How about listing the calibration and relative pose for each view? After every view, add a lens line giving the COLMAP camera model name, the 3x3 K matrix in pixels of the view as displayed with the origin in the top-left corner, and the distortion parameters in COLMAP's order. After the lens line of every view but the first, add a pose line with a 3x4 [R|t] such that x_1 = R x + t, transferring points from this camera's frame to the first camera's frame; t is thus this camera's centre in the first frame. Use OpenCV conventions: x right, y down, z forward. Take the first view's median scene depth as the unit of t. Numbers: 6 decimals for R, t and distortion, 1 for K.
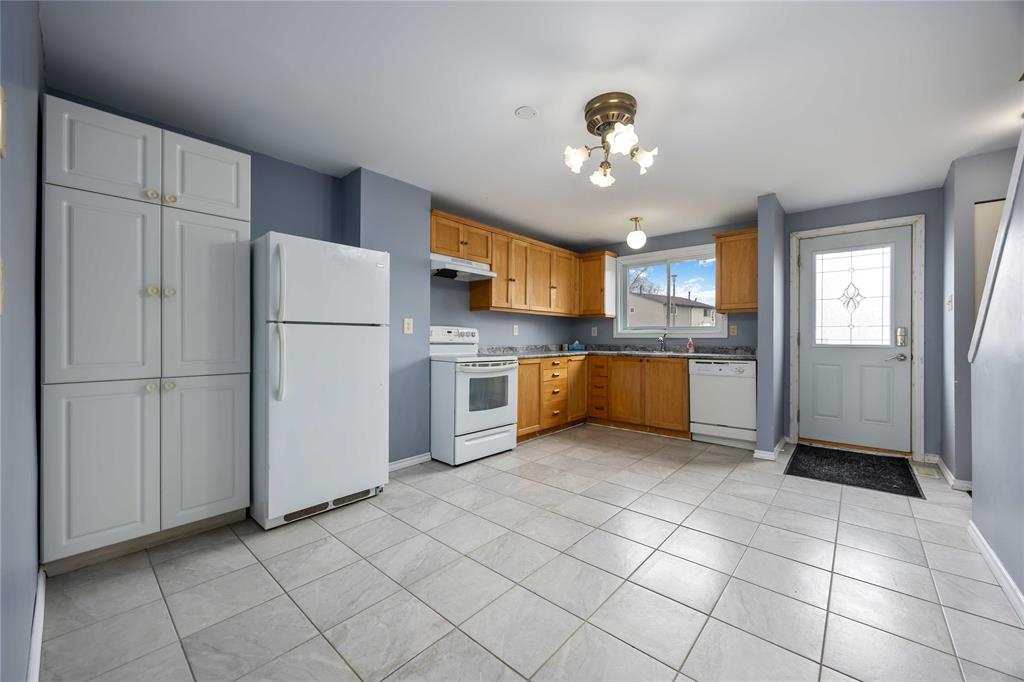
lens RADIAL K [[397.2, 0, 519.6], [0, 397.2, 338.8], [0, 0, 1]] dist [0.000381, -0.000060]
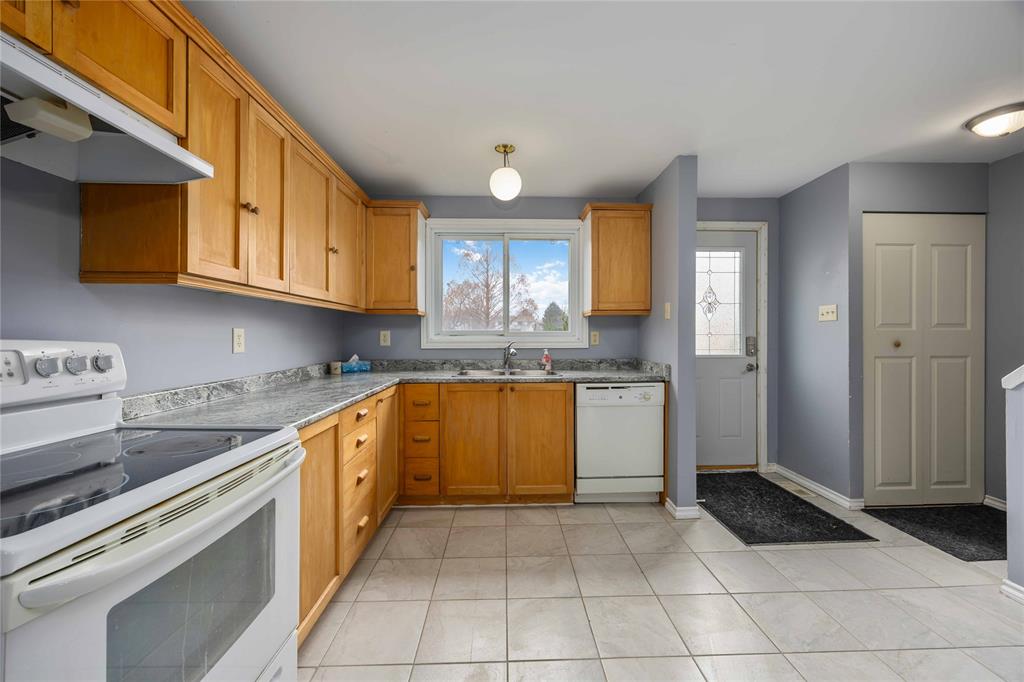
lens RADIAL K [[394.9, 0, 515.6], [0, 394.9, 336.5], [0, 0, 1]] dist [0.000134, 0.000296]
pose [[0.738284, -0.006738, 0.674456, -0.087628], [0.004822, 0.999977, 0.004712, -0.030484], [-0.674473, -0.000226, 0.738300, 0.581283]]
